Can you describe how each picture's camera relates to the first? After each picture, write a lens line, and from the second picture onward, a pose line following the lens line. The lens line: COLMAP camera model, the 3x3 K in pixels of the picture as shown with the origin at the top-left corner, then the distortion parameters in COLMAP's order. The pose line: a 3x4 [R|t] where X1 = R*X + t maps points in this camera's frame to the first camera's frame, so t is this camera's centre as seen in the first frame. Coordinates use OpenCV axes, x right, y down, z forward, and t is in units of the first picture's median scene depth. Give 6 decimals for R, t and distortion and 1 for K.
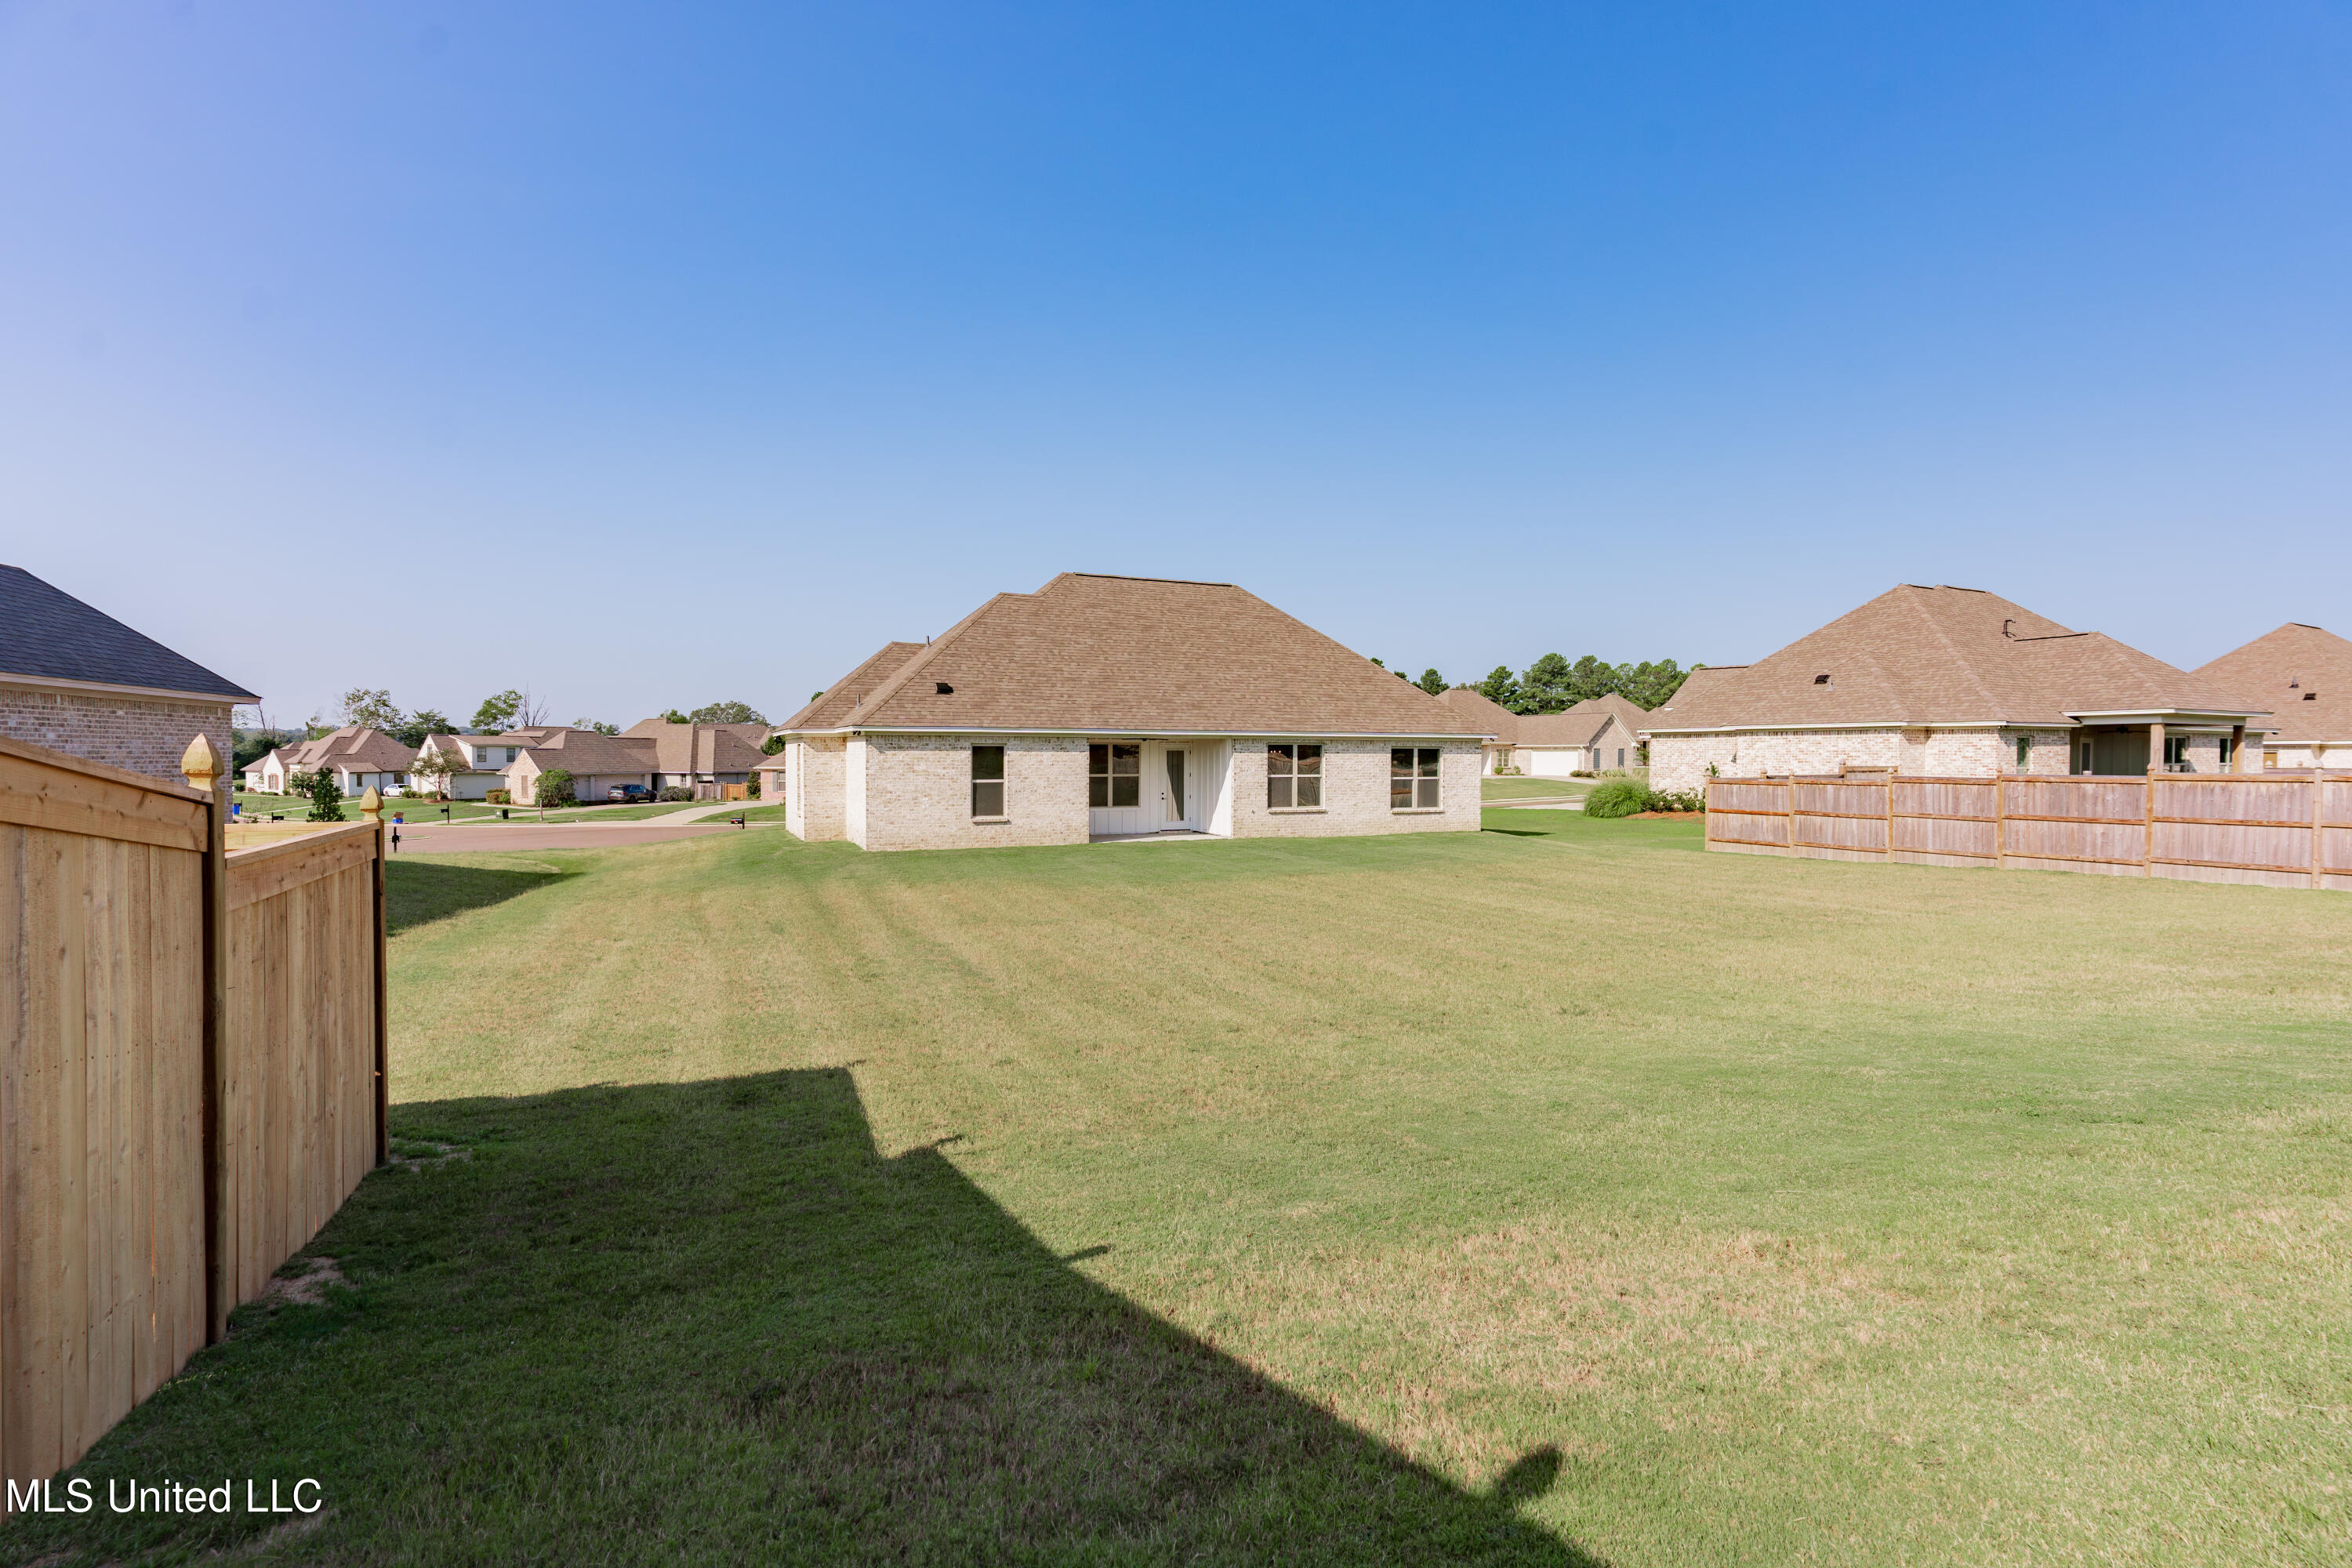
lens RADIAL K [[1146.4, 0, 1192.0], [0, 1146.4, 750.0], [0, 0, 1]] dist [0.002770, -0.000048]
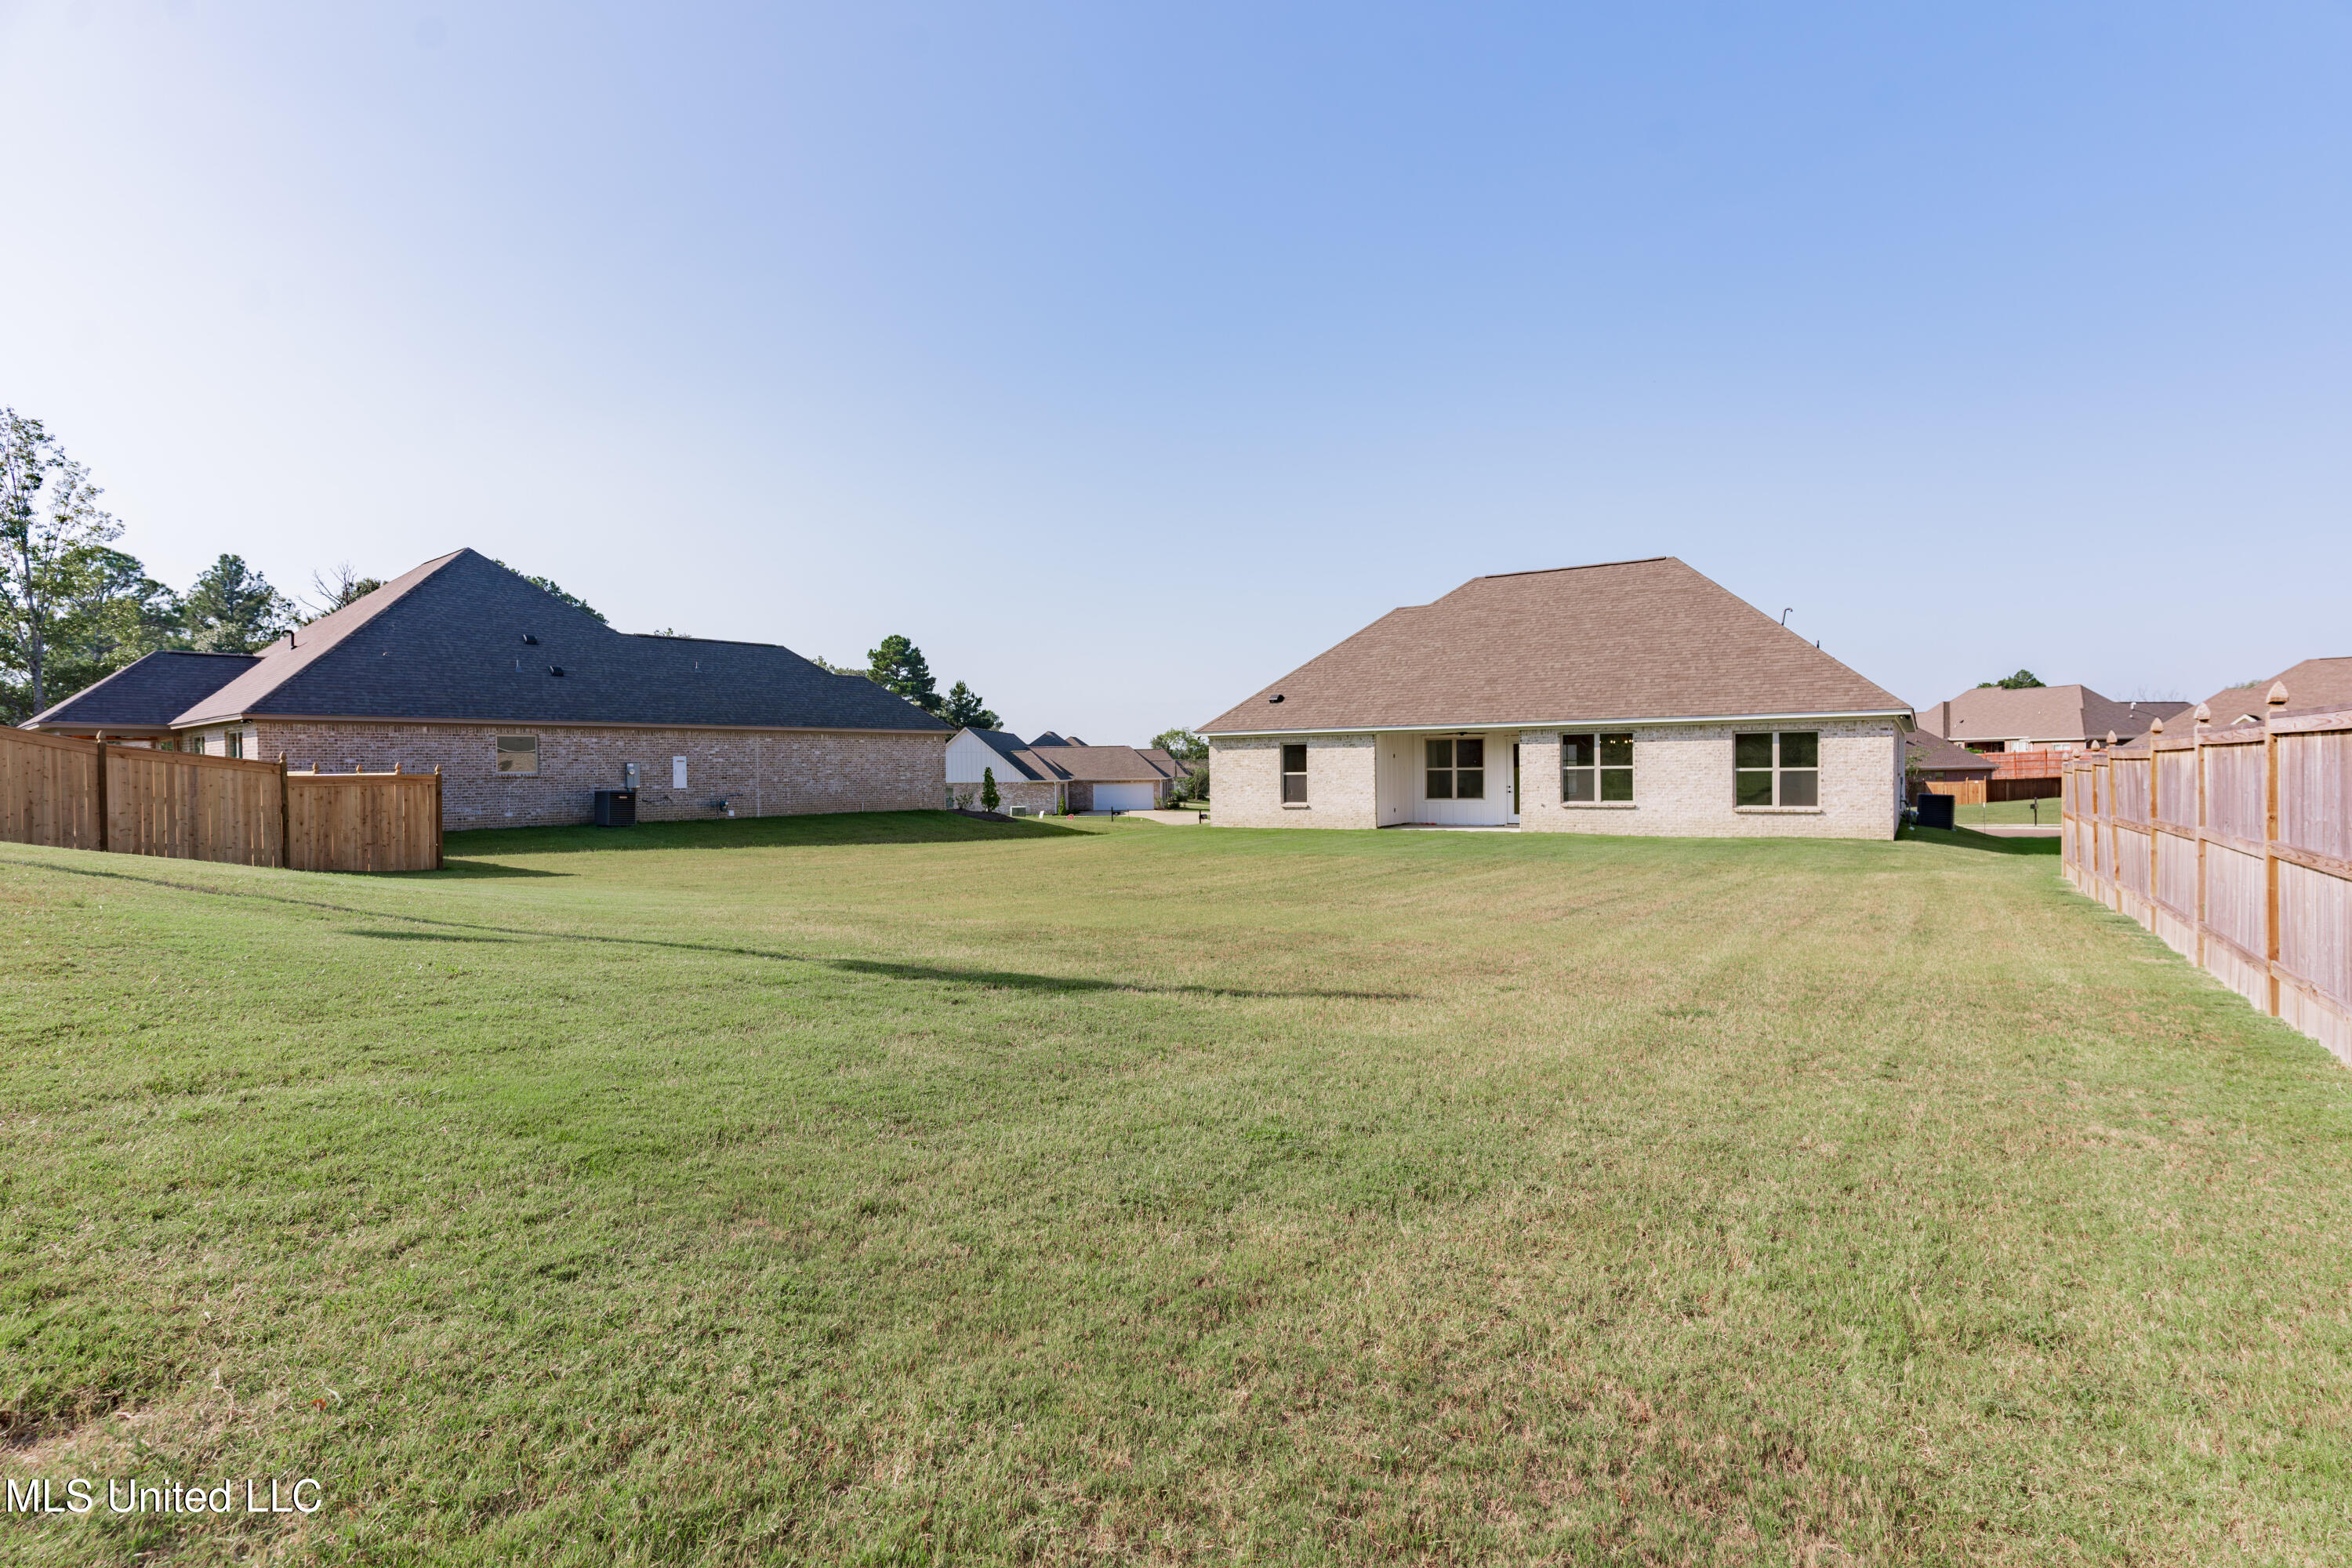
lens RADIAL K [[1146.4, 0, 1161.1], [0, 1146.4, 774.7], [0, 0, 1]] dist [0.002770, -0.000048]
pose [[0.518099, -0.004723, -0.855308, 0.700104], [0.017469, 0.999835, 0.005062, 0.017270], [0.855142, -0.017564, 0.518096, 0.213768]]
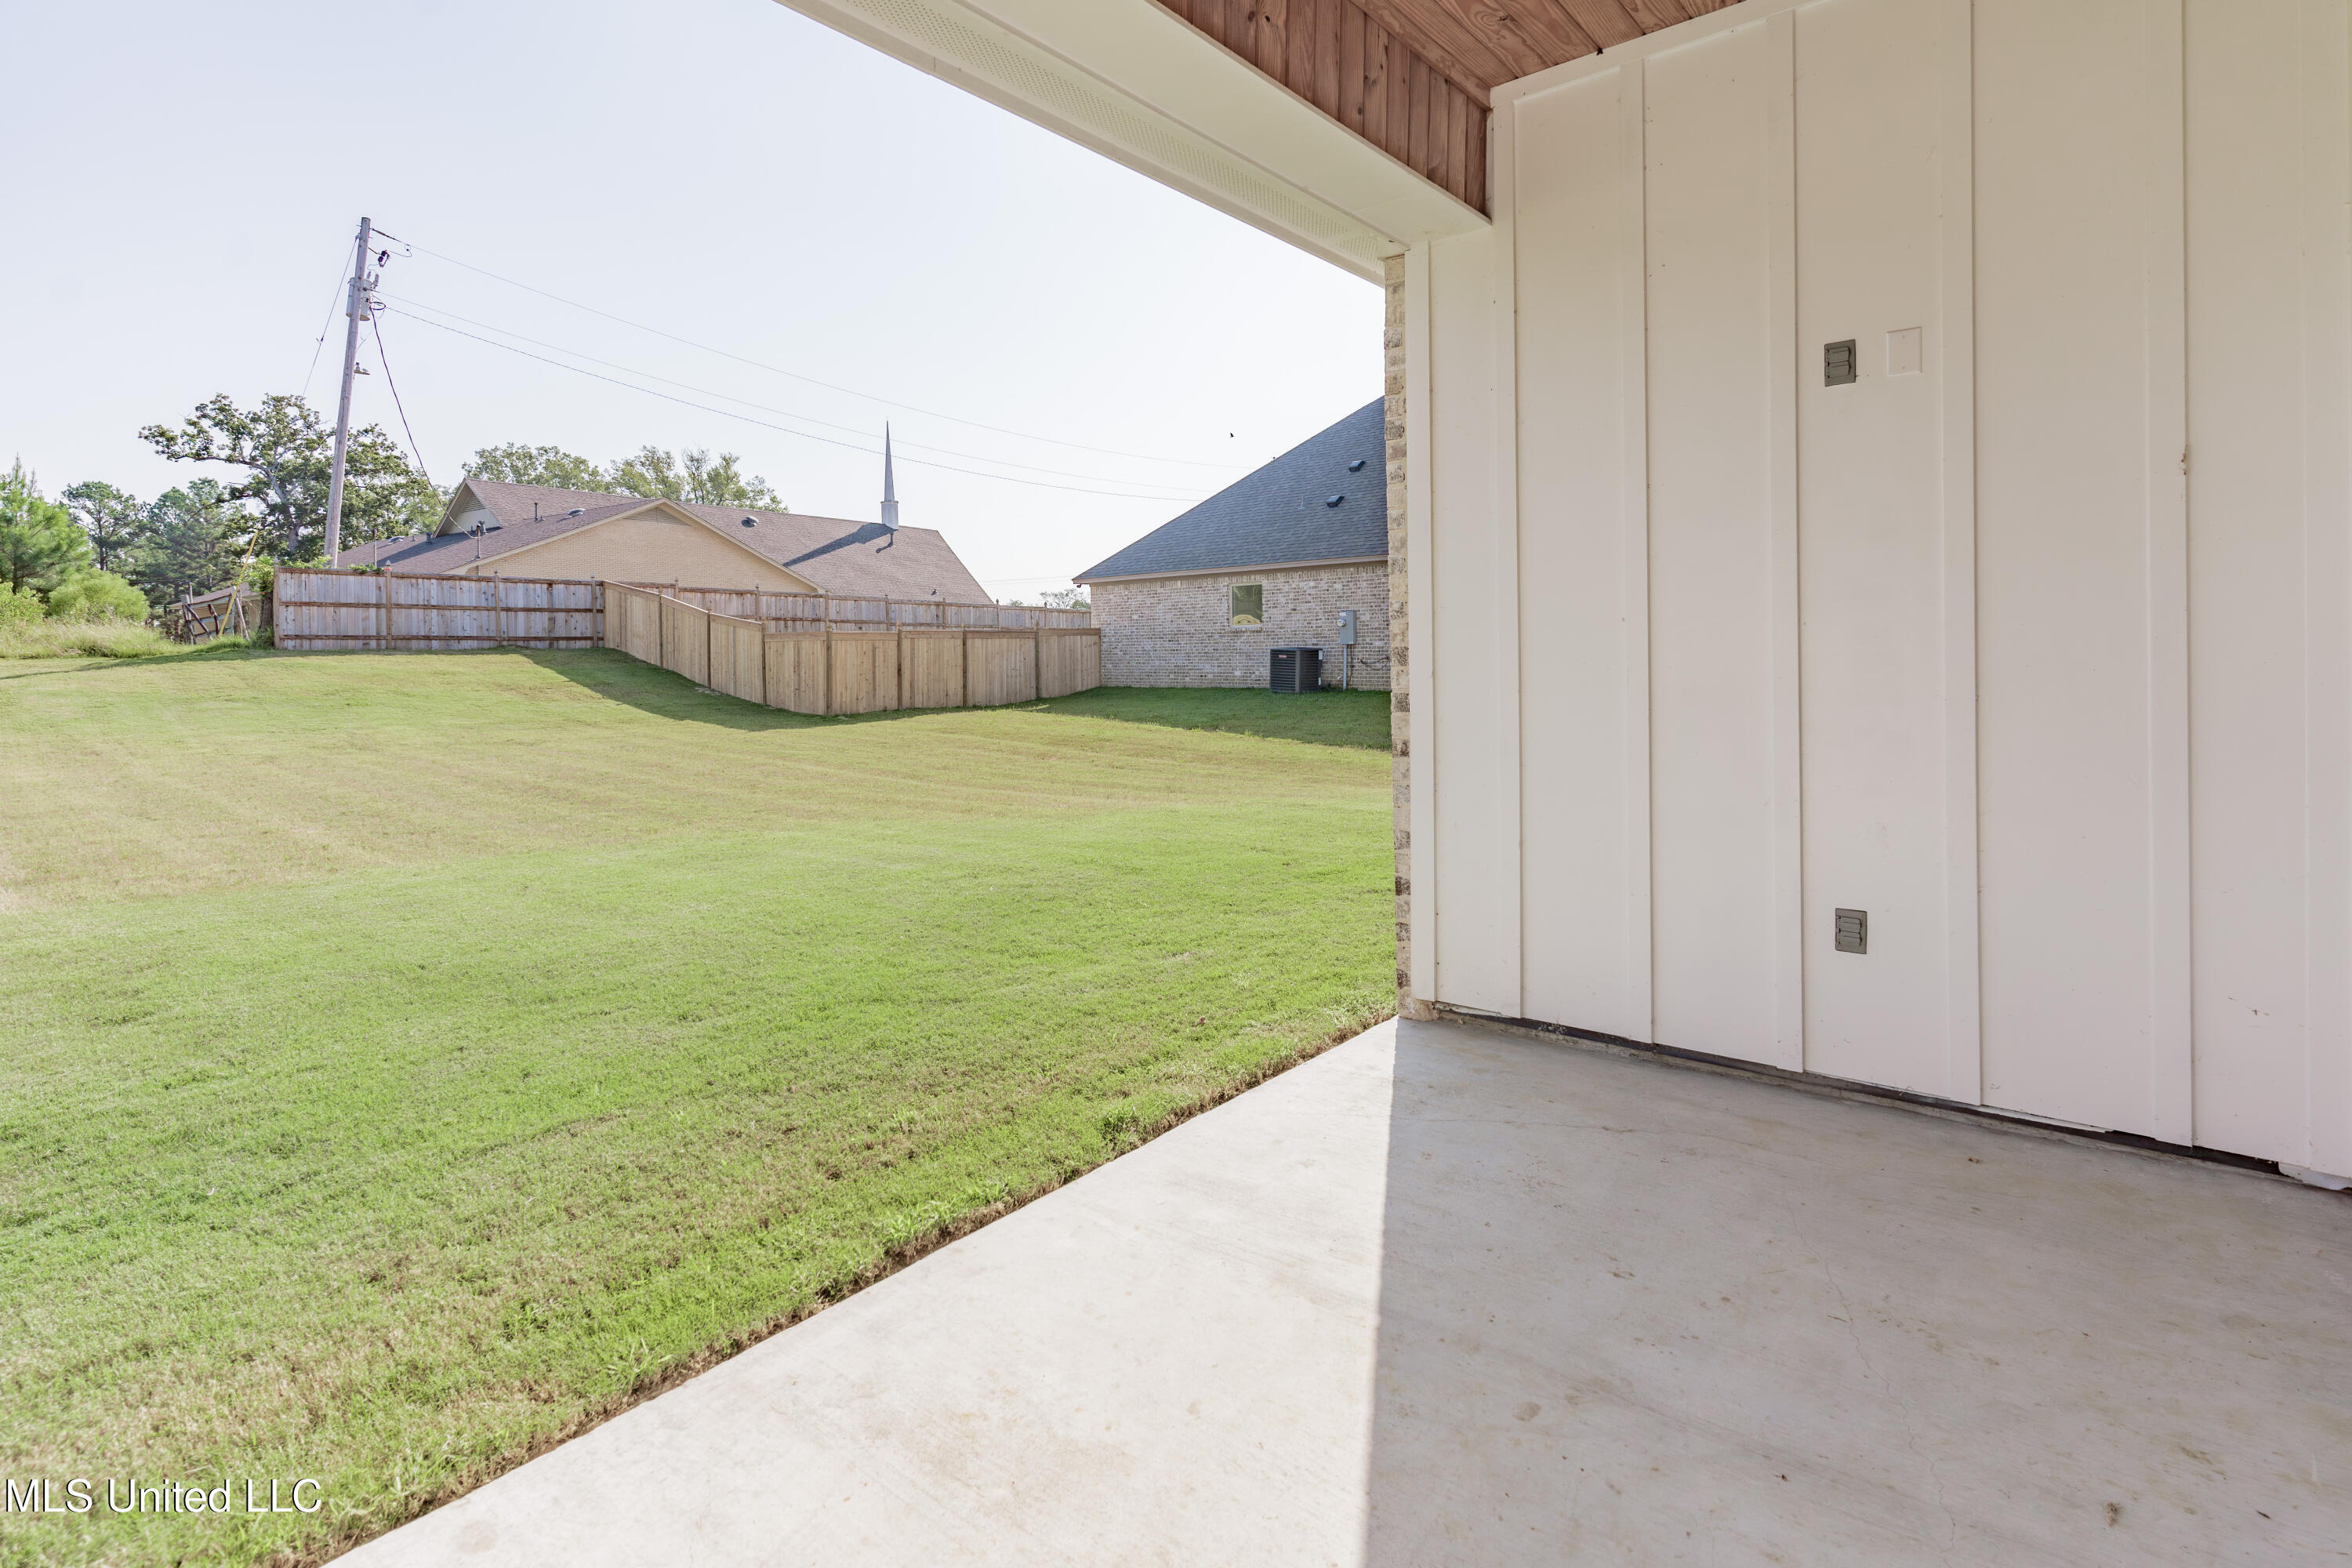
lens RADIAL K [[1146.4, 0, 1187.4], [0, 1146.4, 686.0], [0, 0, 1]] dist [0.002770, -0.000048]
pose [[-0.901465, 0.021397, -0.432323, -0.010688], [0.011782, 0.999620, 0.024907, 0.034220], [0.432692, 0.017360, -0.901375, 1.018841]]
